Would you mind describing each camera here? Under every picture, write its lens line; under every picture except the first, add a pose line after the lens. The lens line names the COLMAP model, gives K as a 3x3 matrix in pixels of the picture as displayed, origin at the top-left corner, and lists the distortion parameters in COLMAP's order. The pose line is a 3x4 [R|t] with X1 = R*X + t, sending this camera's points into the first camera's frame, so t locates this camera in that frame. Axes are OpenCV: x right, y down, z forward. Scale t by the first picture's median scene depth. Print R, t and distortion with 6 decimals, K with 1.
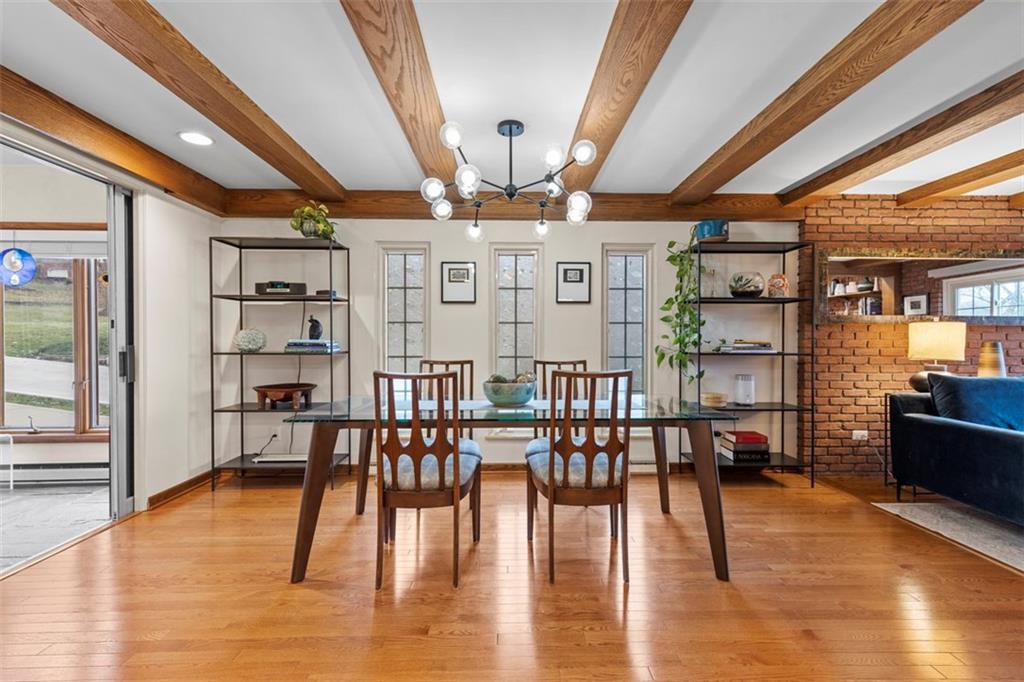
lens RADIAL K [[459.7, 0, 519.5], [0, 459.7, 343.1], [0, 0, 1]] dist [0.010418, -0.001350]
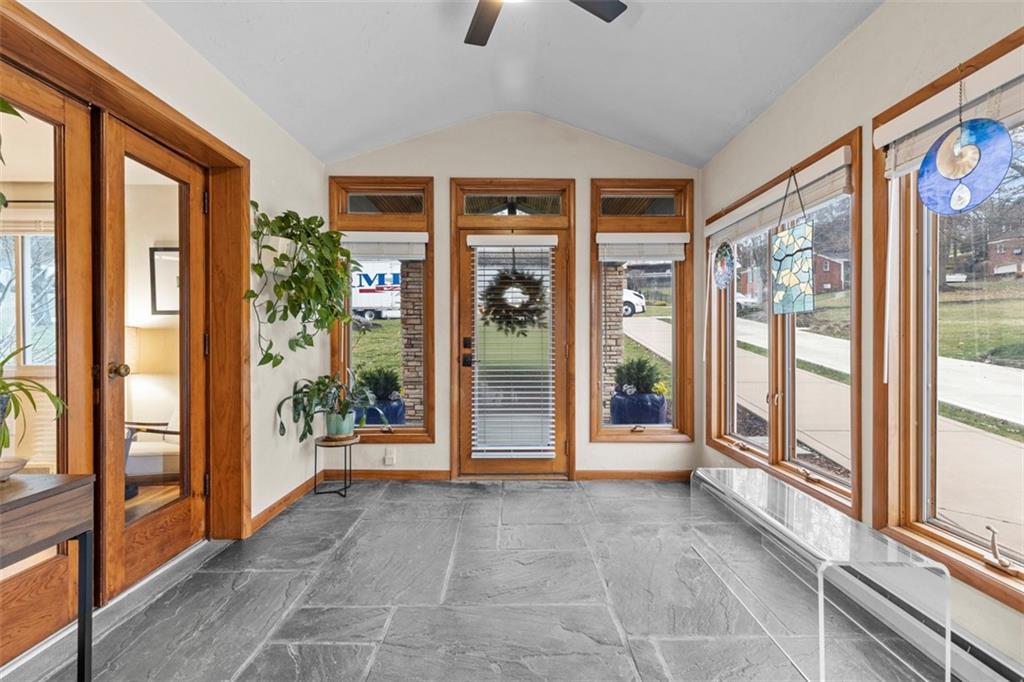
lens RADIAL K [[459.7, 0, 516.2], [0, 459.7, 341.8], [0, 0, 1]] dist [0.010418, -0.001350]
pose [[-0.021291, 0.005057, -0.999761, -0.193180], [-0.008768, 0.999948, 0.005245, -0.001116], [0.999735, 0.008877, -0.021246, 0.178856]]
